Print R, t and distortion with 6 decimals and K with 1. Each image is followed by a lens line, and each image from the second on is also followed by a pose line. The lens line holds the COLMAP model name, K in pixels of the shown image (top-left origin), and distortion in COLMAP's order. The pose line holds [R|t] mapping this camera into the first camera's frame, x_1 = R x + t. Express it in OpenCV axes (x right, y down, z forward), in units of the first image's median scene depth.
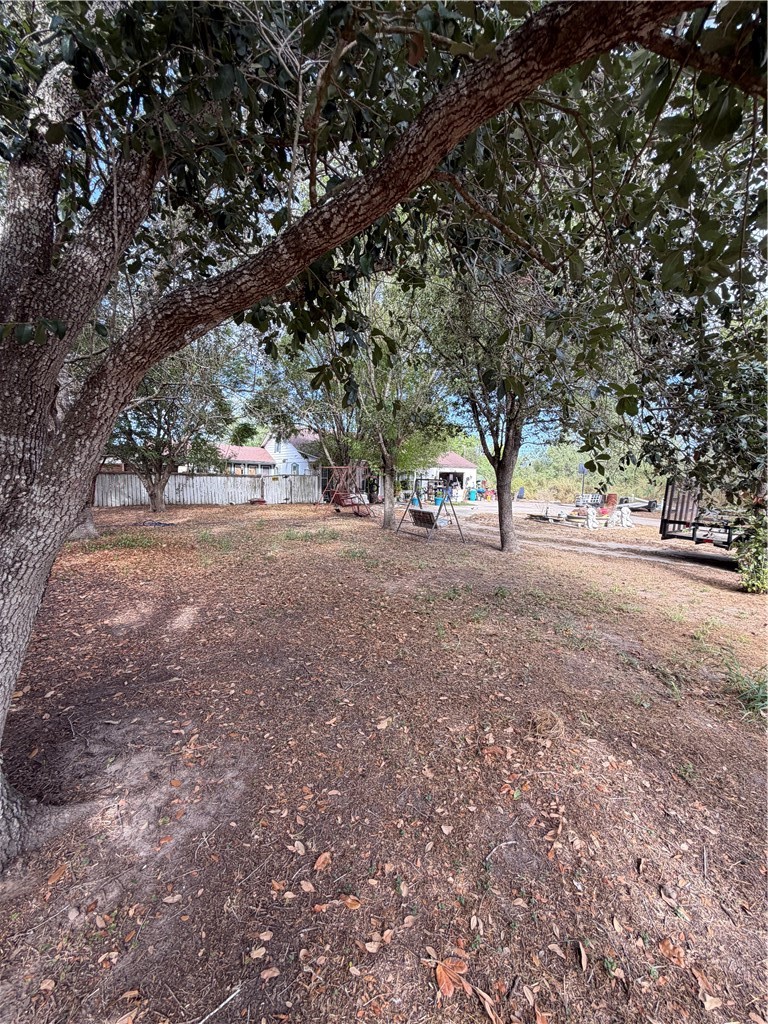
lens RADIAL K [[412.3, 0, 385.8], [0, 412.3, 511.4], [0, 0, 1]] dist [0.000406, 0.000130]
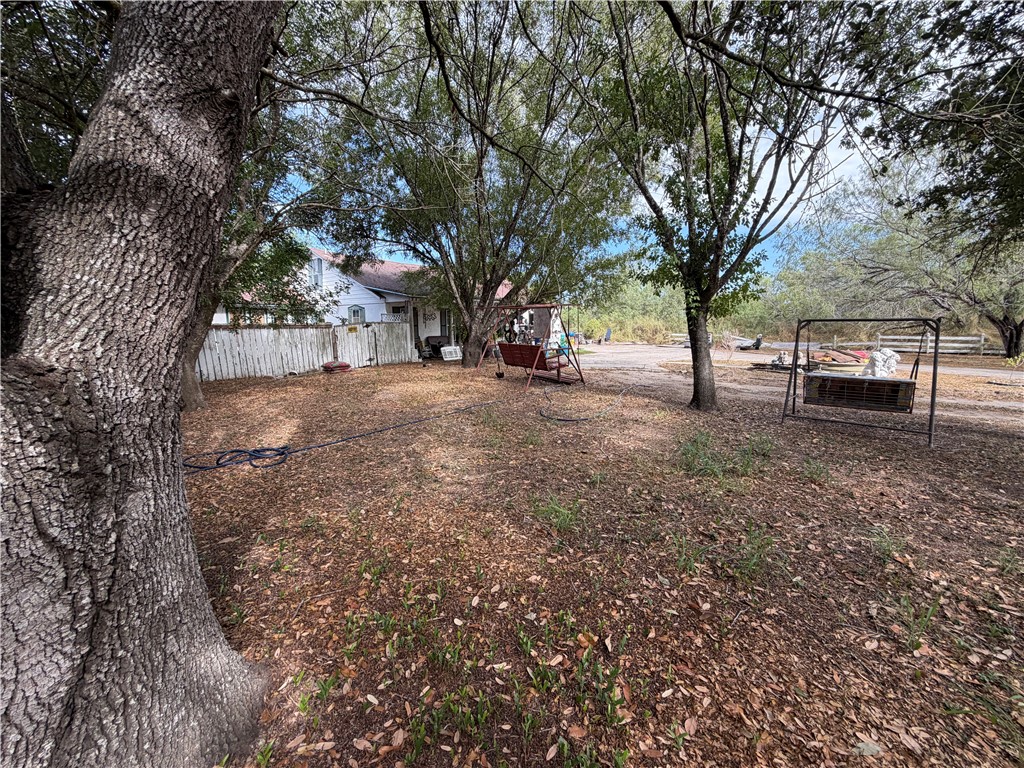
lens RADIAL K [[412.3, 0, 510.6], [0, 412.3, 385.3], [0, 0, 1]] dist [0.000406, 0.000130]
pose [[0.949858, -0.078606, 0.302640, -0.235504], [0.057443, 0.995280, 0.078220, -0.028096], [-0.307360, -0.056913, 0.949890, 0.308605]]
